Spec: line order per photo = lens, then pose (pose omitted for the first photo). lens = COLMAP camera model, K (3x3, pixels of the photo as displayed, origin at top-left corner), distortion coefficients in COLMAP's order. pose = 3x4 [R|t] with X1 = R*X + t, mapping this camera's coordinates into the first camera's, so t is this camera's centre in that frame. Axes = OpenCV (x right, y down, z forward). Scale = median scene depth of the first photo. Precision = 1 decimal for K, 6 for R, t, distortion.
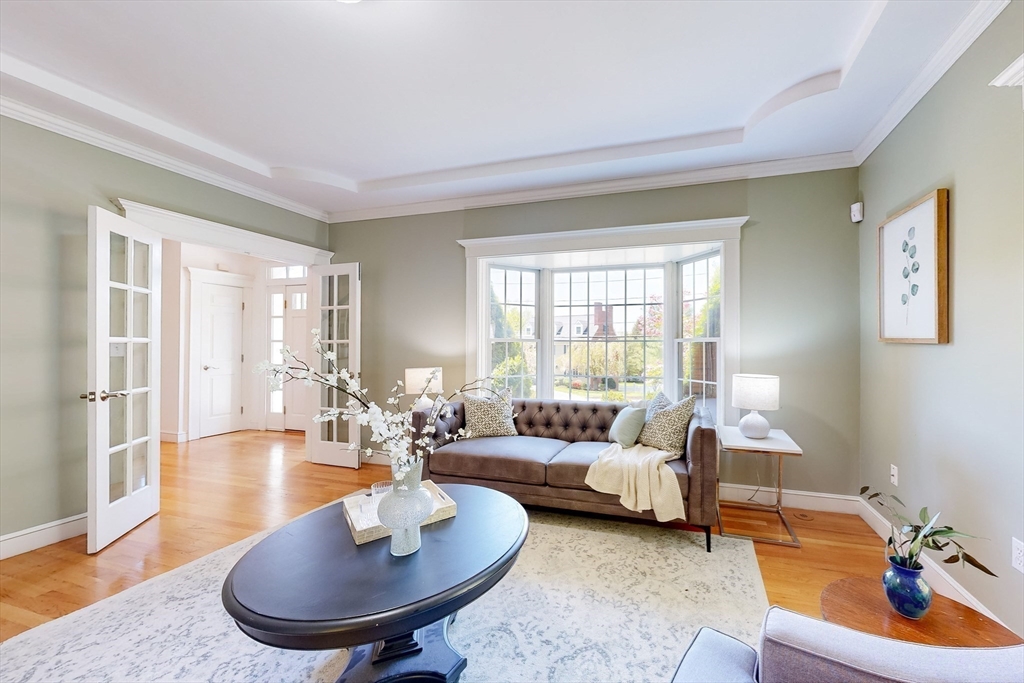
lens RADIAL K [[497.3, 0, 511.4], [0, 497.3, 345.5], [0, 0, 1]] dist [0.006350, 0.000462]
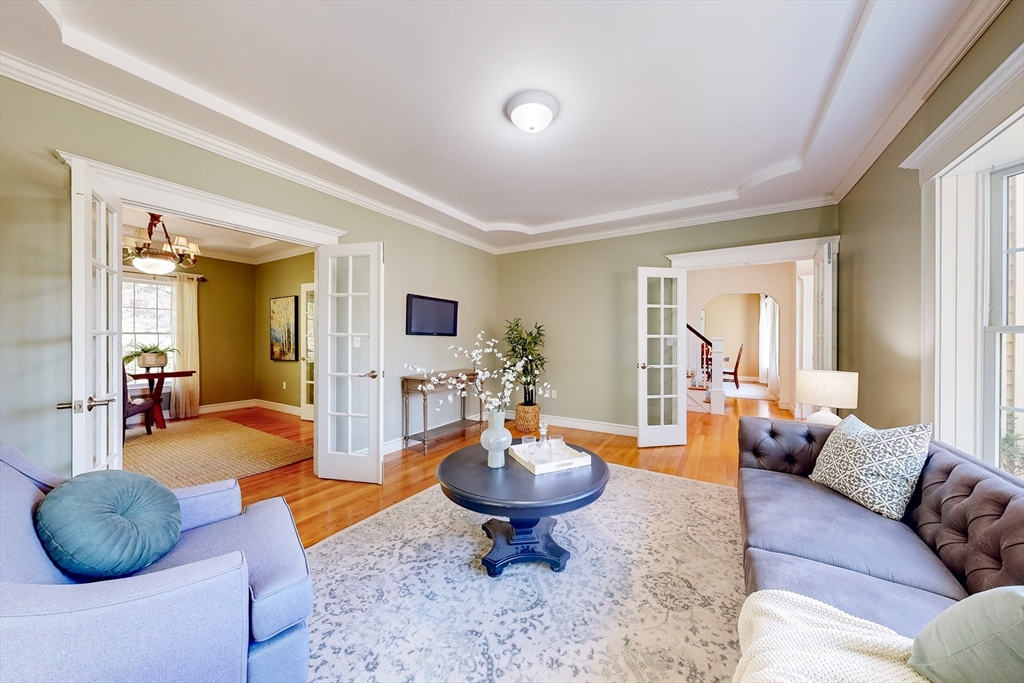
lens RADIAL K [[336.3, 0, 516.2], [0, 336.3, 338.5], [0, 0, 1]] dist [0.001171, -0.000024]
pose [[-0.261530, -0.005420, -0.965180, 0.550711], [-0.006135, 0.999973, -0.003953, 0.004316], [0.965176, 0.004888, -0.261557, 0.902430]]
